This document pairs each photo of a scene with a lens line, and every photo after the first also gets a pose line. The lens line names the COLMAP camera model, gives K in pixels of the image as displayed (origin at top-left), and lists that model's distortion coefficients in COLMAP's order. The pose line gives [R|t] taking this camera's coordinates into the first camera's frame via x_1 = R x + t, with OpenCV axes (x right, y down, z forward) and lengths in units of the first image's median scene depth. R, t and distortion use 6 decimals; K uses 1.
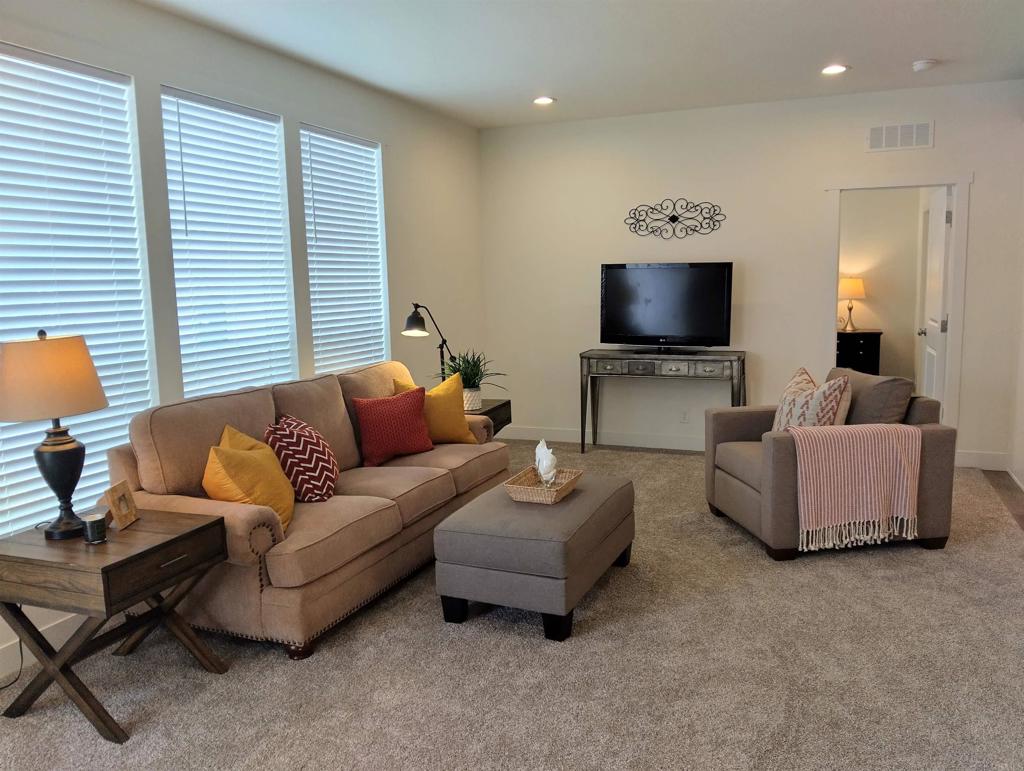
lens RADIAL K [[805.6, 0, 512.5], [0, 805.6, 383.3], [0, 0, 1]] dist [0.001998, 0.000832]
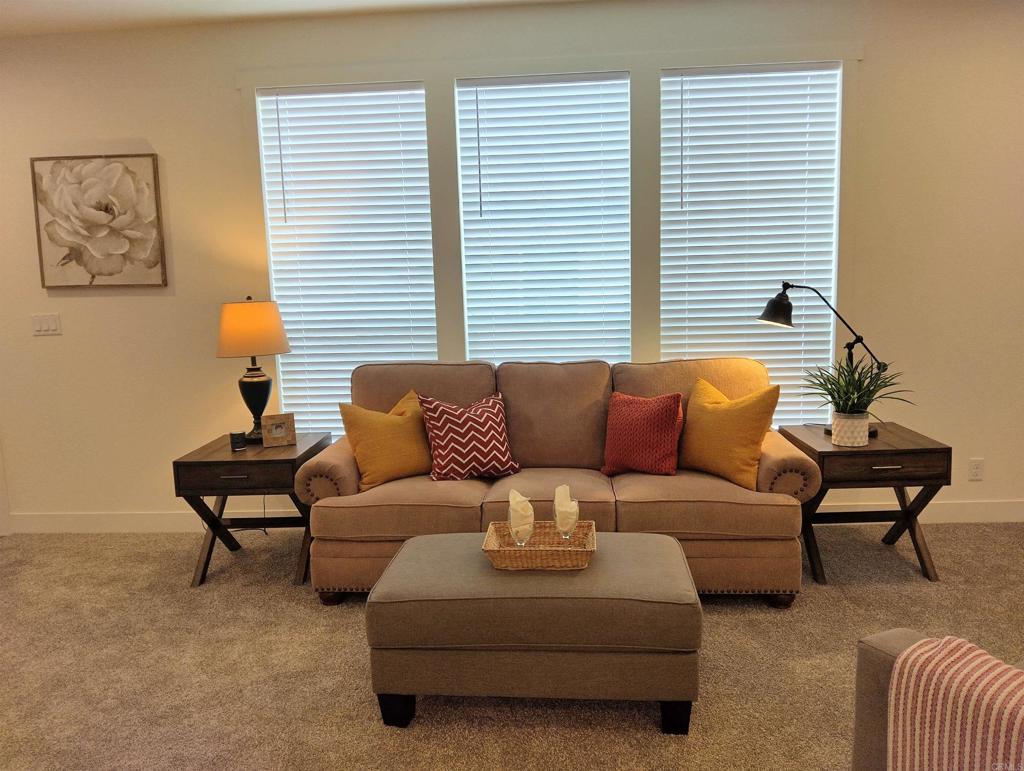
lens RADIAL K [[568.3, 0, 511.9], [0, 568.3, 392.2], [0, 0, 1]] dist [0.006597, -0.000363]
pose [[0.342394, 0.208750, -0.916073, 0.319478], [-0.102245, 0.977494, 0.184531, -0.078284], [0.933977, 0.030482, 0.356031, 0.638447]]
